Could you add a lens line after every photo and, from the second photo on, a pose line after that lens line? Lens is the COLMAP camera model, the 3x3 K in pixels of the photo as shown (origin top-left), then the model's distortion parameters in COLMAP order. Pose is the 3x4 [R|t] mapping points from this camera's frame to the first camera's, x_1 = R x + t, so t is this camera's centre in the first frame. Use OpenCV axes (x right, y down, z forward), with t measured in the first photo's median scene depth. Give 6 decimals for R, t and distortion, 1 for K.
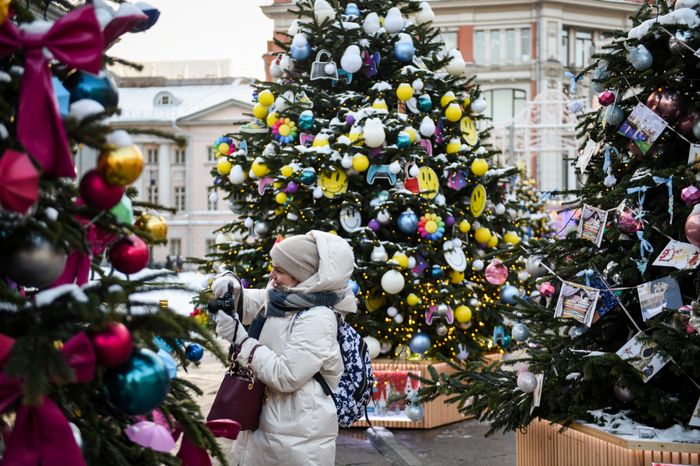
lens RADIAL K [[975.9, 0, 350.1], [0, 975.9, 236.1], [0, 0, 1]] dist [0.156294, 0.000000]
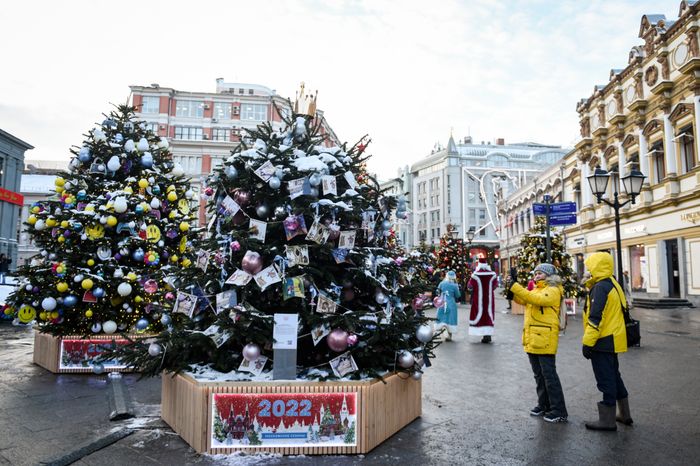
lens RADIAL K [[476.4, 0, 349.6], [0, 476.4, 228.0], [0, 0, 1]] dist [-0.003095, -0.000423]
pose [[0.953843, 0.040412, 0.297575, 0.164276], [-0.019594, 0.997168, -0.072615, -0.008292], [-0.299667, 0.063433, 0.951933, 0.052663]]
